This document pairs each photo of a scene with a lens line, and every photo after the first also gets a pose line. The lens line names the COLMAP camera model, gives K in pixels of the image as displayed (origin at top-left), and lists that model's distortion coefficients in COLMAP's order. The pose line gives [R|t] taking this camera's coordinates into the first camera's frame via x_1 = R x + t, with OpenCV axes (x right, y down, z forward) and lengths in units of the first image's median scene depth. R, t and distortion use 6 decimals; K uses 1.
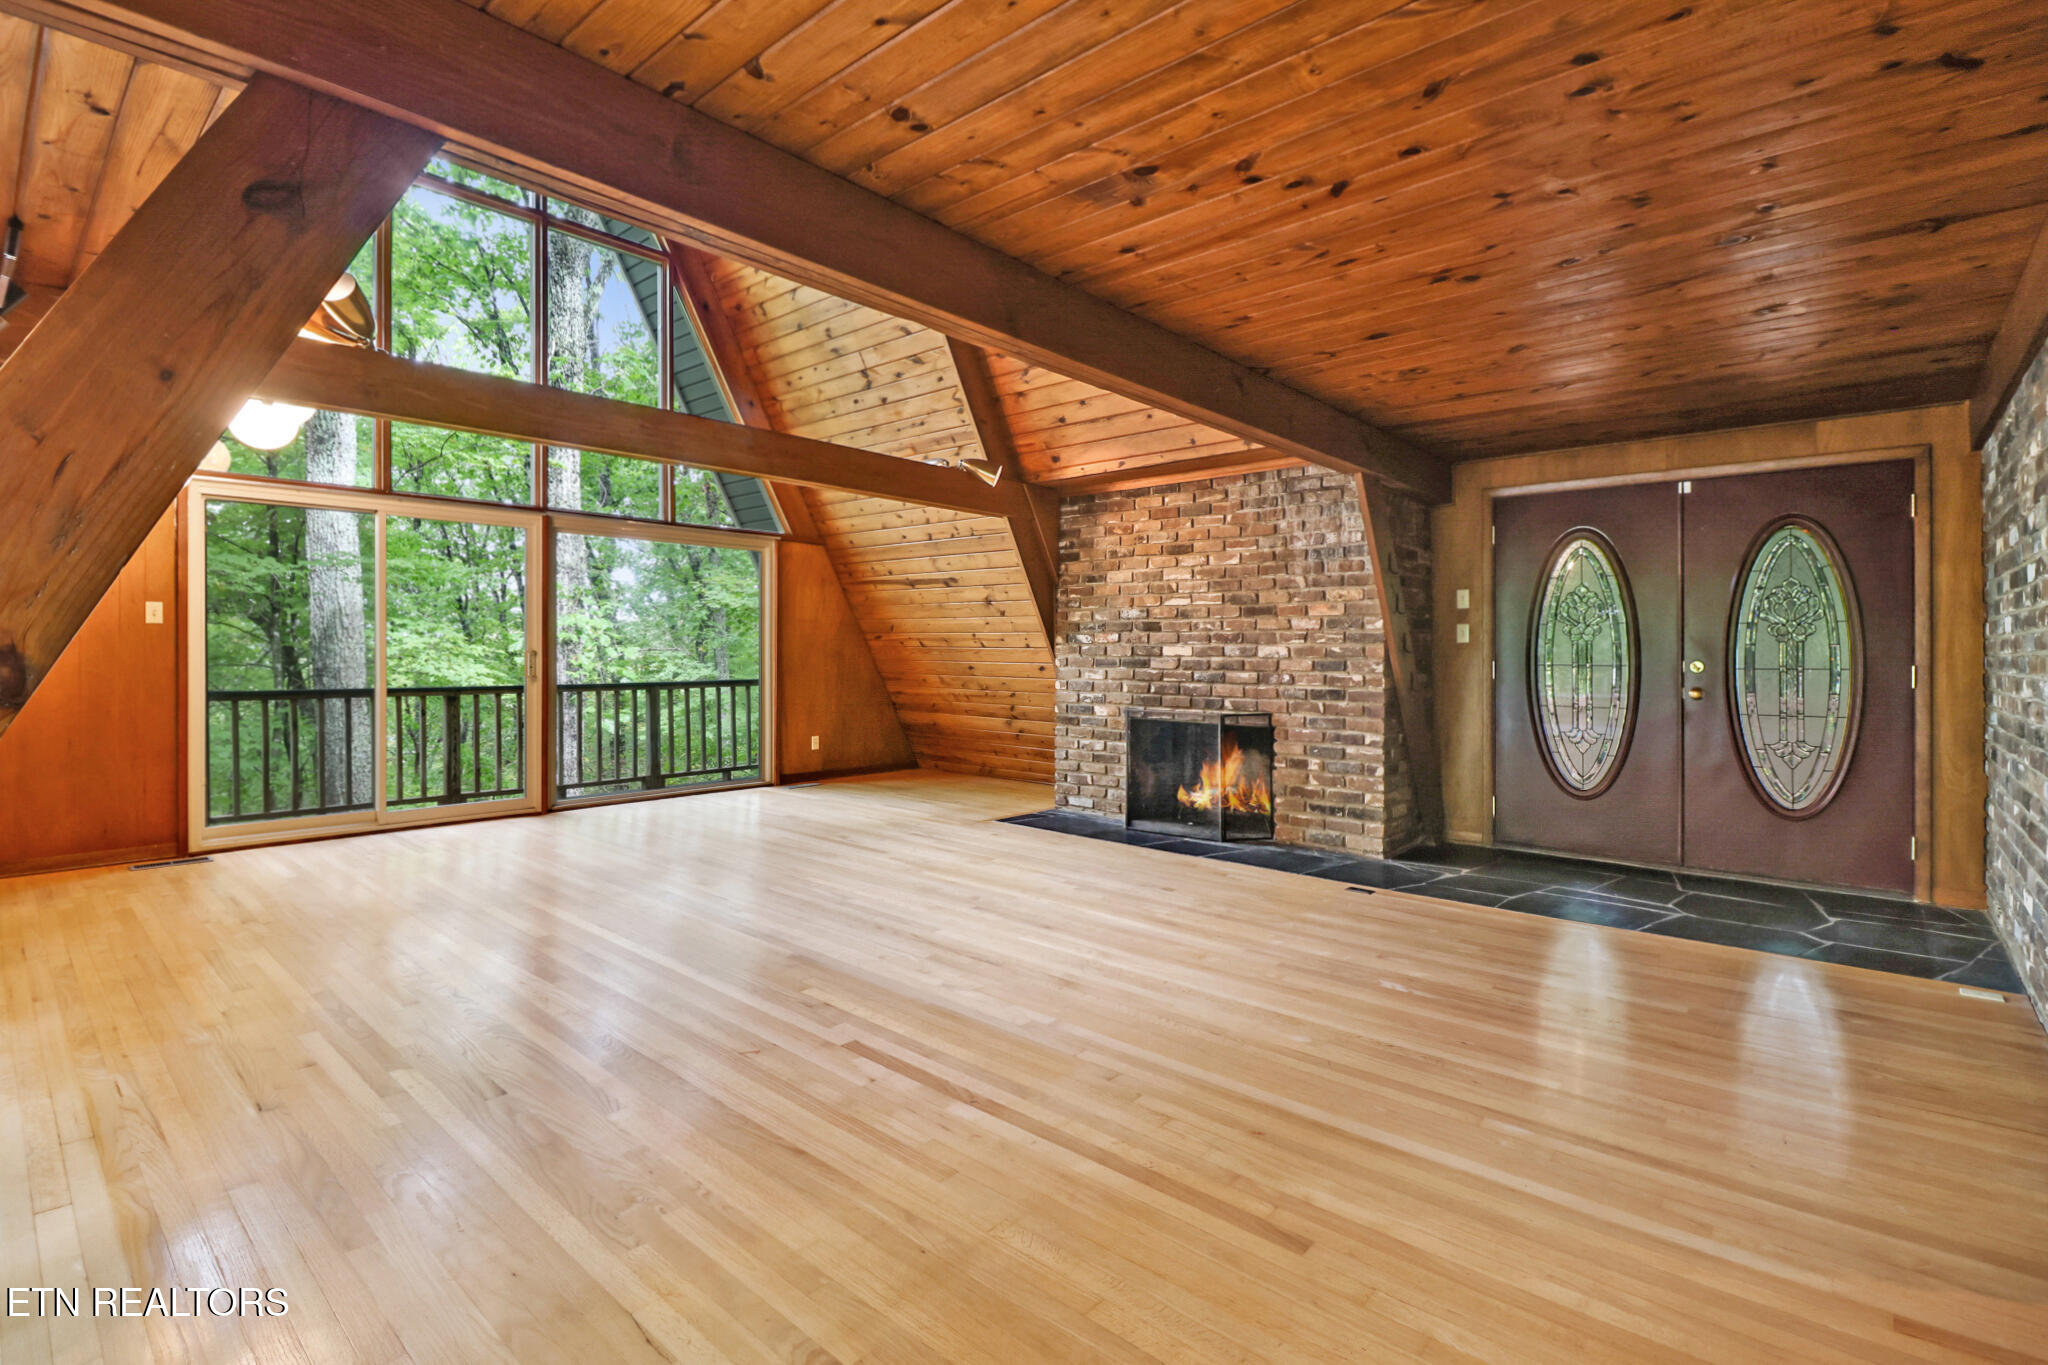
lens RADIAL K [[948.5, 0, 1019.6], [0, 948.5, 666.7], [0, 0, 1]] dist [-0.009657, -0.005391]
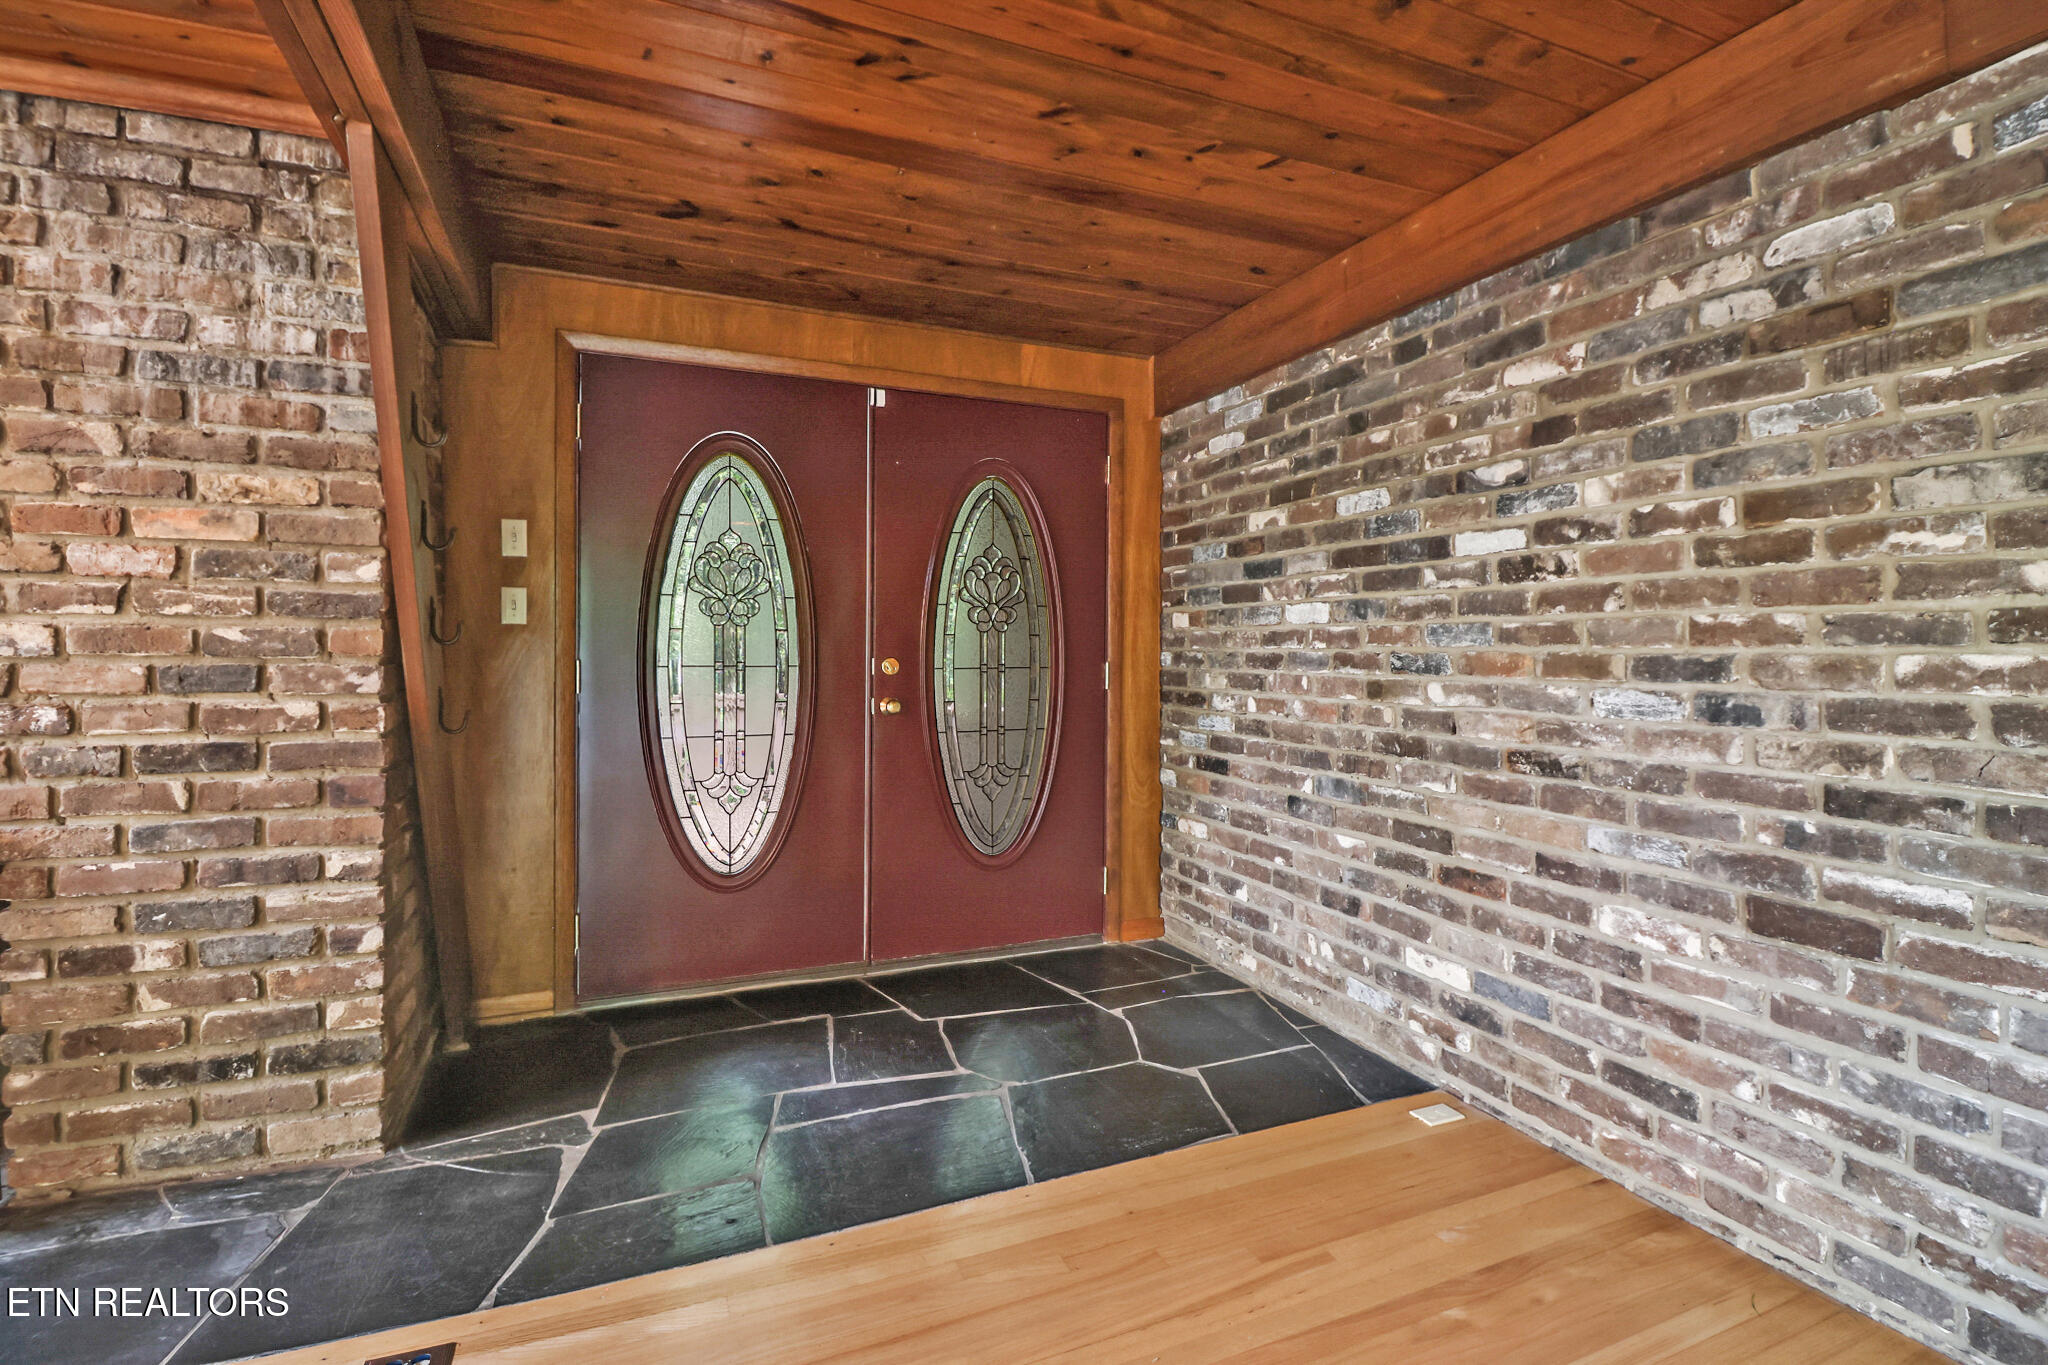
lens RADIAL K [[948.5, 0, 1041.7], [0, 948.5, 646.1], [0, 0, 1]] dist [-0.009657, -0.005391]
pose [[0.422294, 0.001426, 0.906458, 0.135372], [0.006339, 0.999970, -0.004527, -0.009744], [-0.906437, 0.007658, 0.422272, 0.557775]]
